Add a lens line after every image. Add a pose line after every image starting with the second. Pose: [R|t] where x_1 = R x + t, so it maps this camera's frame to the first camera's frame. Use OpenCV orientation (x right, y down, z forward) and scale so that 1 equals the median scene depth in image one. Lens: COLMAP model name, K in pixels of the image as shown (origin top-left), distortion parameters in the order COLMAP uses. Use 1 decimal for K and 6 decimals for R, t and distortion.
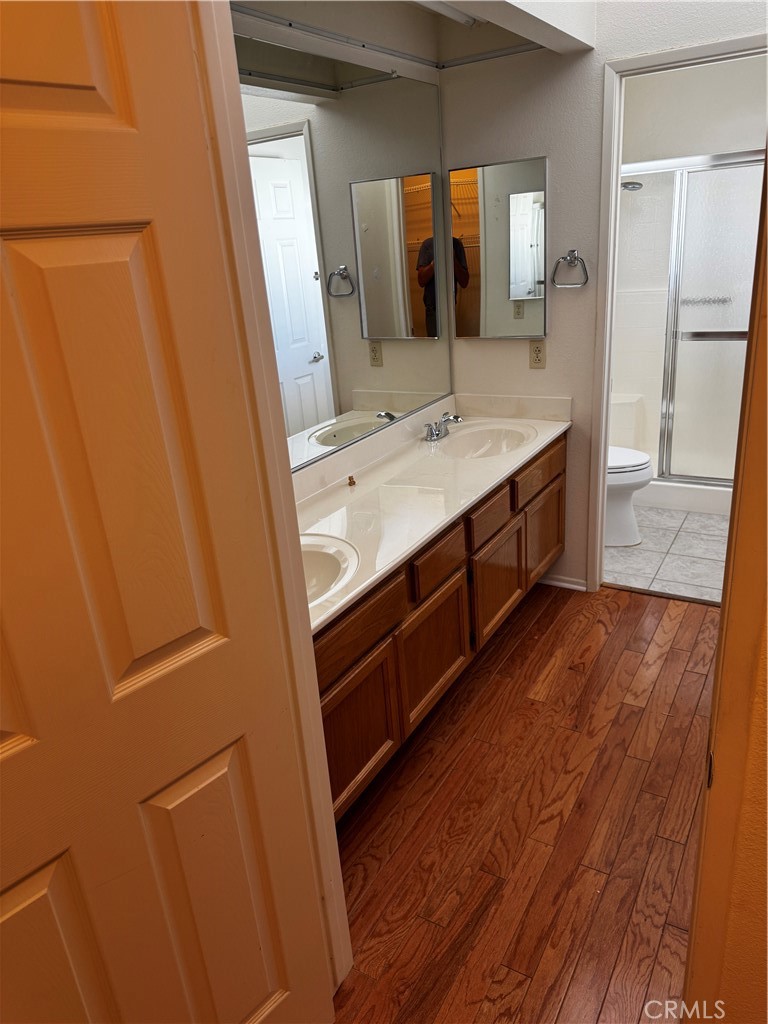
lens RADIAL K [[714.1, 0, 384.0], [0, 714.1, 512.0], [0, 0, 1]] dist [0.066956, -0.088056]
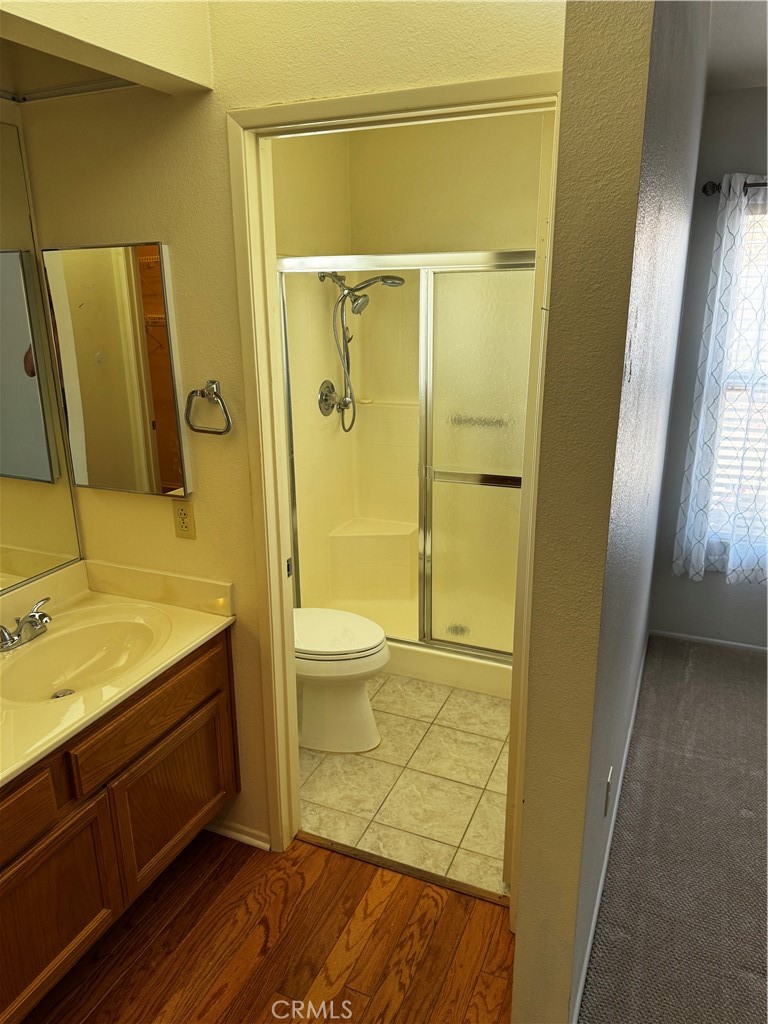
lens RADIAL K [[714.1, 0, 384.0], [0, 714.1, 512.0], [0, 0, 1]] dist [0.066956, -0.088056]
pose [[0.988933, 0.027311, 0.145828, 0.280668], [-0.016941, 0.997269, -0.071888, -0.166720], [-0.147393, 0.068622, 0.986695, 0.276060]]
